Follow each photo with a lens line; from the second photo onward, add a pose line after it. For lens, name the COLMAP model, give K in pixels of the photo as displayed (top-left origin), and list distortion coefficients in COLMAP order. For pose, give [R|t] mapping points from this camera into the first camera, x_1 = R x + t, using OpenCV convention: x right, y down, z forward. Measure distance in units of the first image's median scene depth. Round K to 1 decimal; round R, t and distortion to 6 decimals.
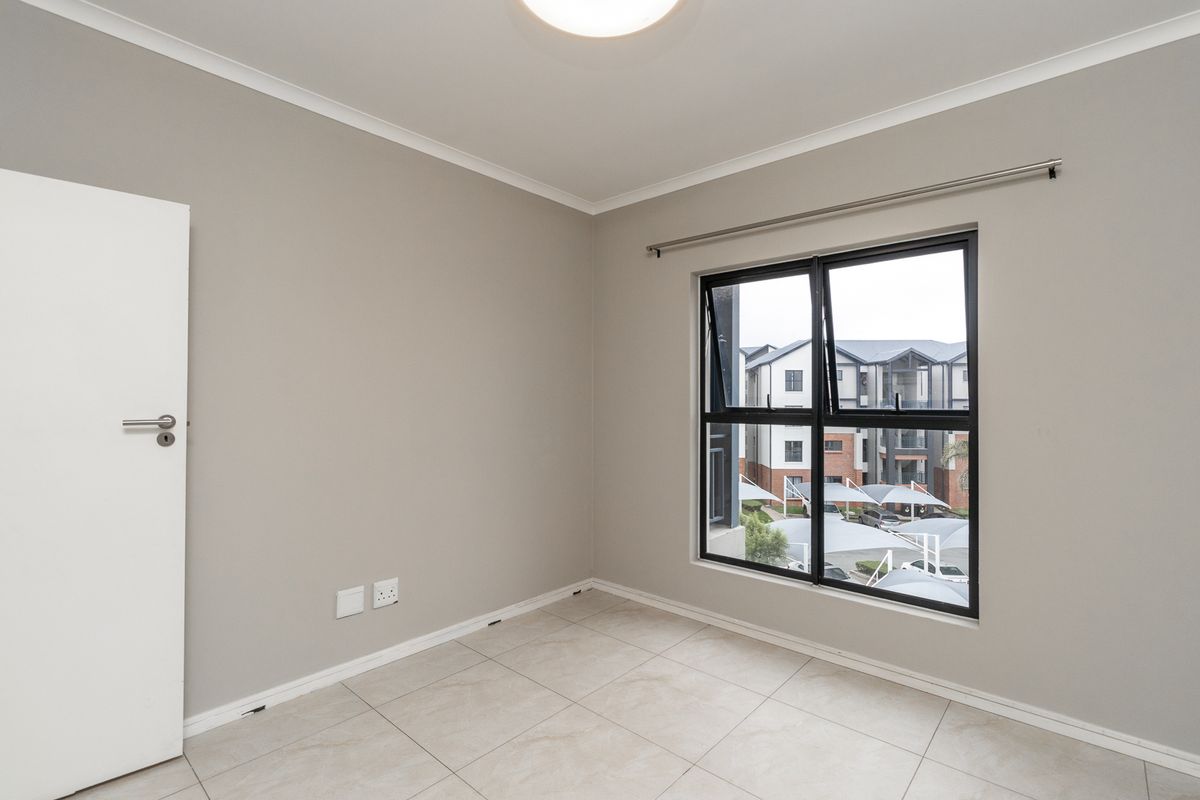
lens RADIAL K [[554.1, 0, 601.9], [0, 554.1, 408.5], [0, 0, 1]] dist [-0.002459, -0.001920]
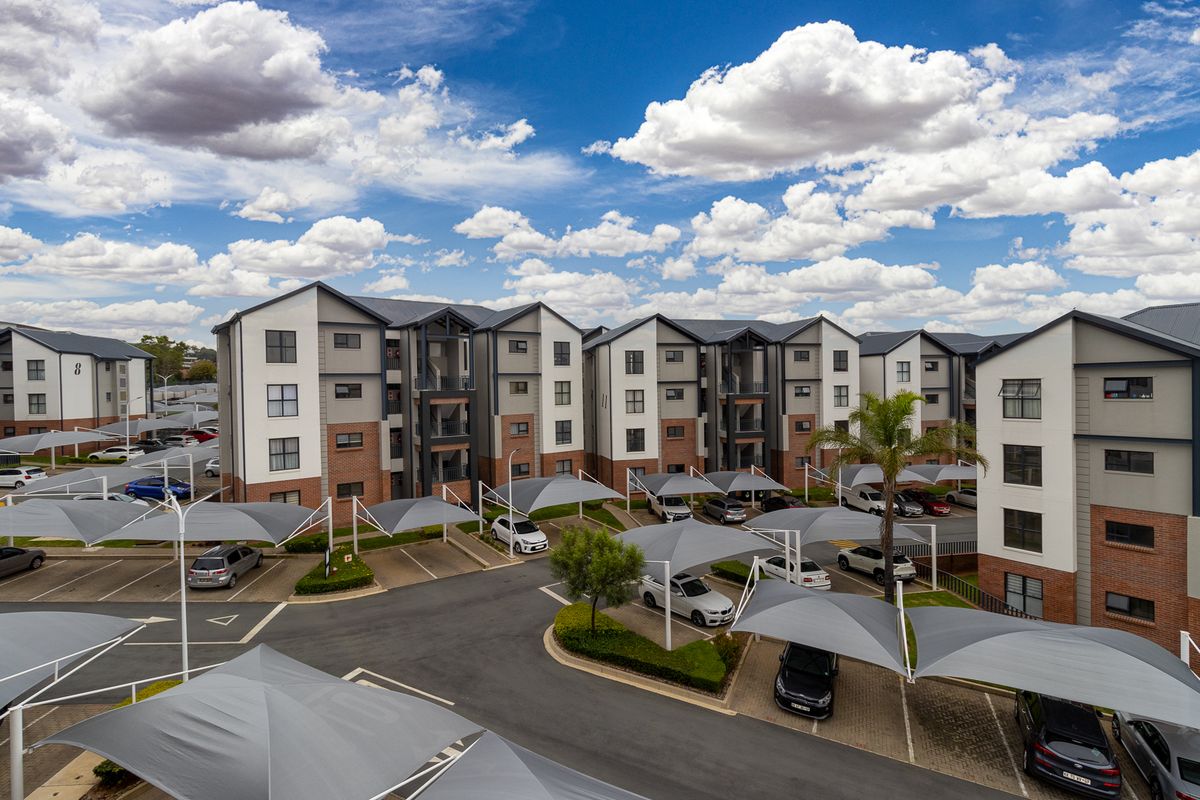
lens RADIAL K [[554.1, 0, 604.6], [0, 554.1, 391.8], [0, 0, 1]] dist [-0.002459, -0.001920]
pose [[0.953236, -0.023309, 0.301327, 0.026479], [0.024927, 0.999688, -0.001526, -0.002105], [-0.301197, 0.008966, 0.953520, 0.152258]]
